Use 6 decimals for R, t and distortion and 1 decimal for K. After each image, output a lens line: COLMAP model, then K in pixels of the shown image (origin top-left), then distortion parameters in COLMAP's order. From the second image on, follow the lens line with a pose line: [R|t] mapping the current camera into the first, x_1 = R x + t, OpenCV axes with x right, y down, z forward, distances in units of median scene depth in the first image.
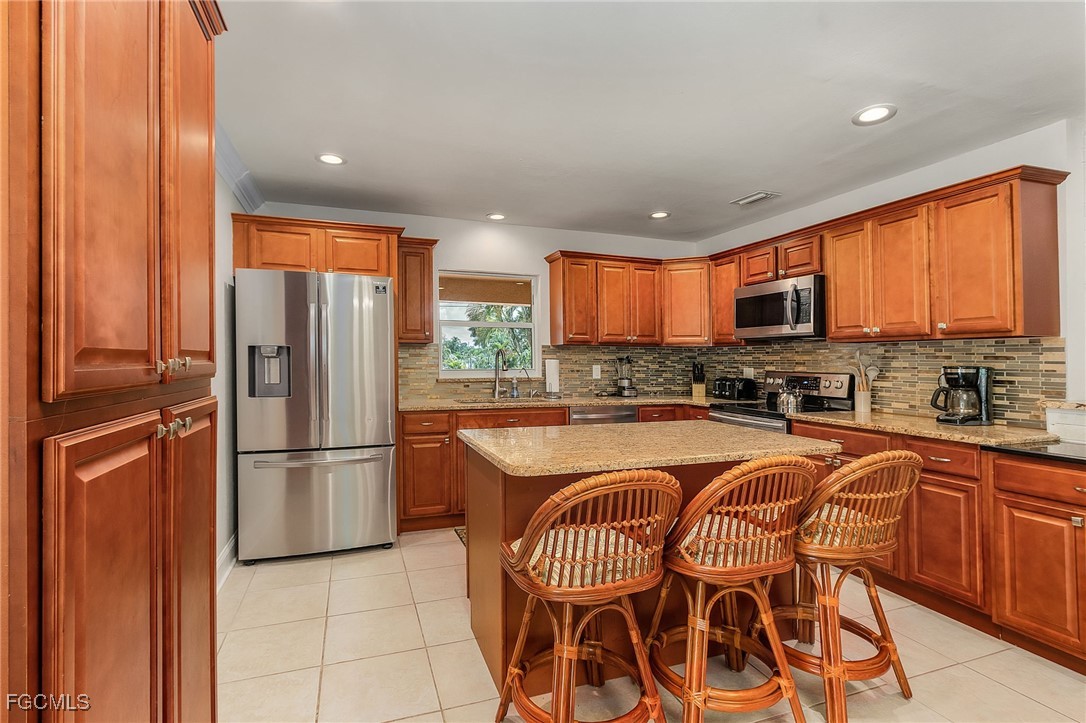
lens RADIAL K [[509.1, 0, 543.0], [0, 509.1, 361.5], [0, 0, 1]] dist [-0.000605, -0.000230]
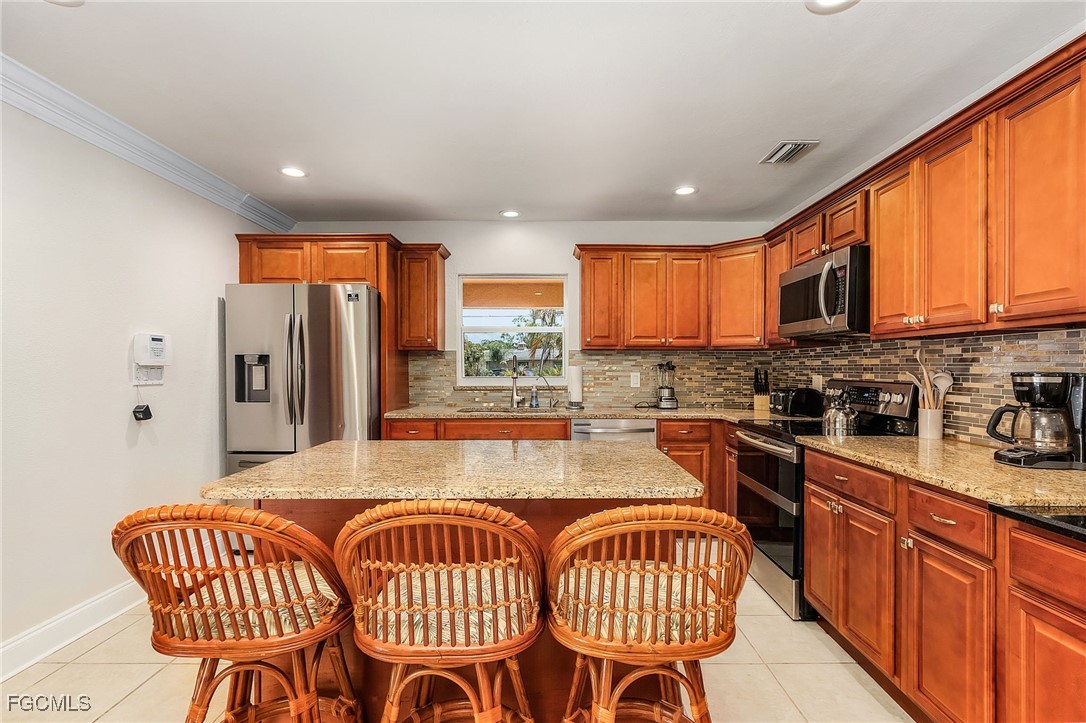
lens RADIAL K [[508.8, 0, 549.9], [0, 508.8, 379.1], [0, 0, 1]] dist [0.000818, 0.000023]
pose [[0.942109, 0.002746, -0.335296, 0.330388], [0.003715, 0.999820, 0.018627, 0.002711], [0.335286, -0.018794, 0.941929, 0.152085]]
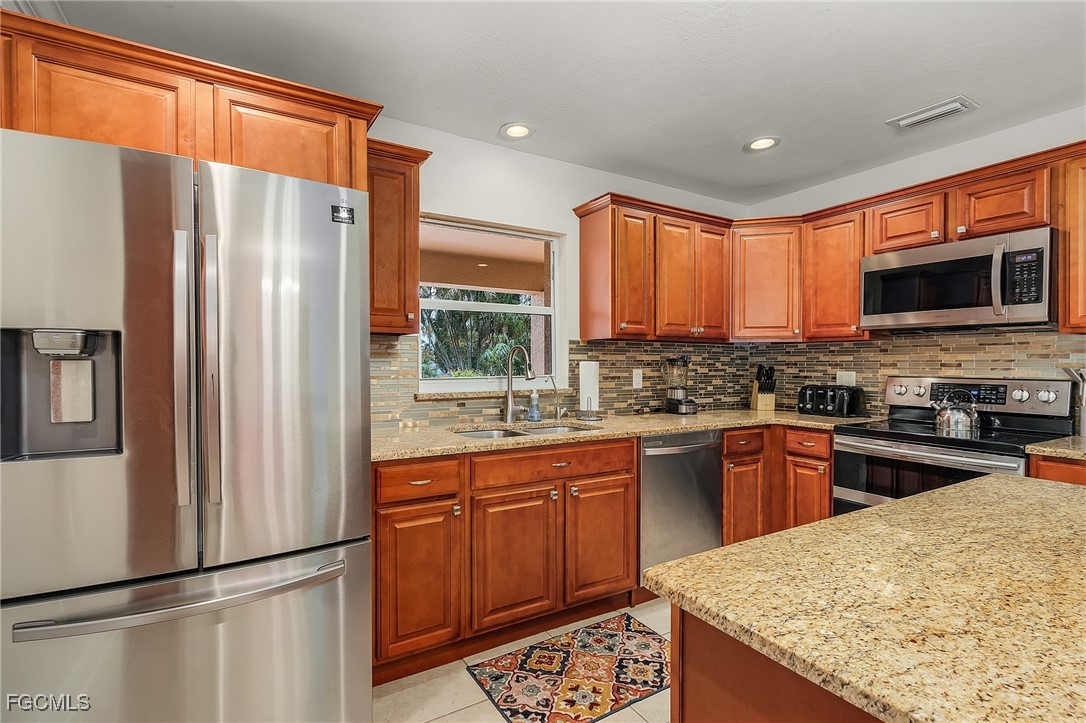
lens RADIAL K [[502.8, 0, 540.7], [0, 502.8, 357.3], [0, 0, 1]] dist [0.005340, -0.000240]
pose [[0.982987, -0.003343, 0.183644, -0.191964], [0.005751, 0.999904, -0.012580, -0.001583], [-0.183585, 0.013422, 0.982912, 0.434147]]
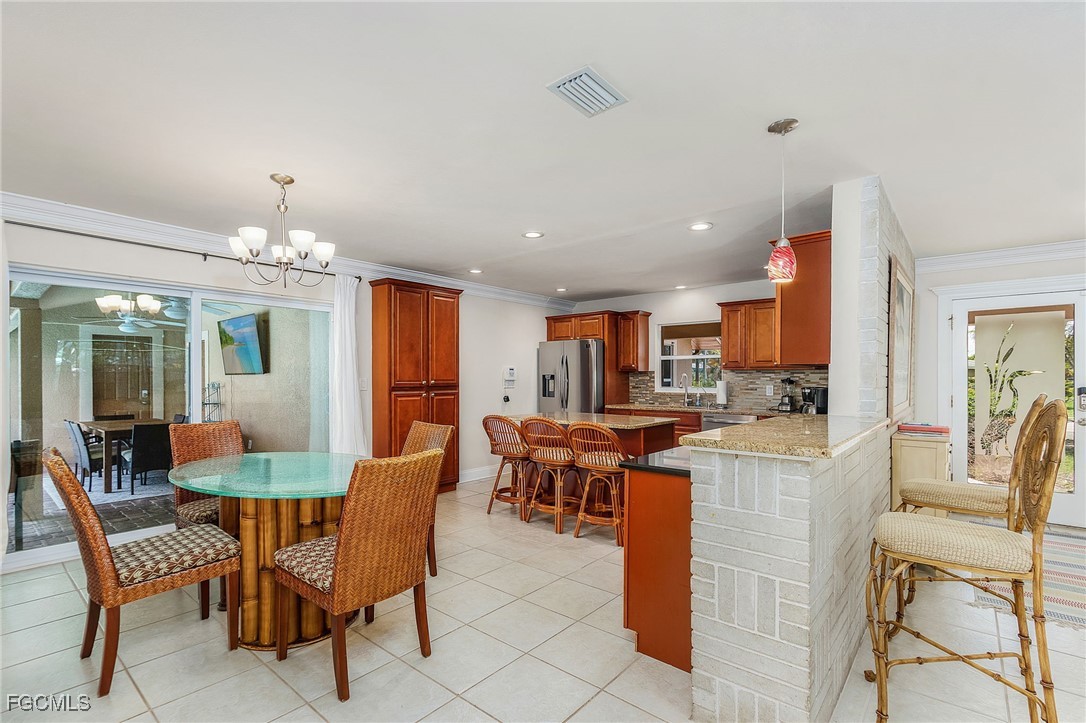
lens RADIAL K [[499.8, 0, 541.7], [0, 499.8, 384.0], [0, 0, 1]] dist [0.001606, 0.000058]
pose [[0.496909, 0.005624, -0.867784, 1.125823], [-0.001097, 0.999982, 0.005852, -0.002229], [0.867802, -0.001956, 0.496907, -0.122389]]
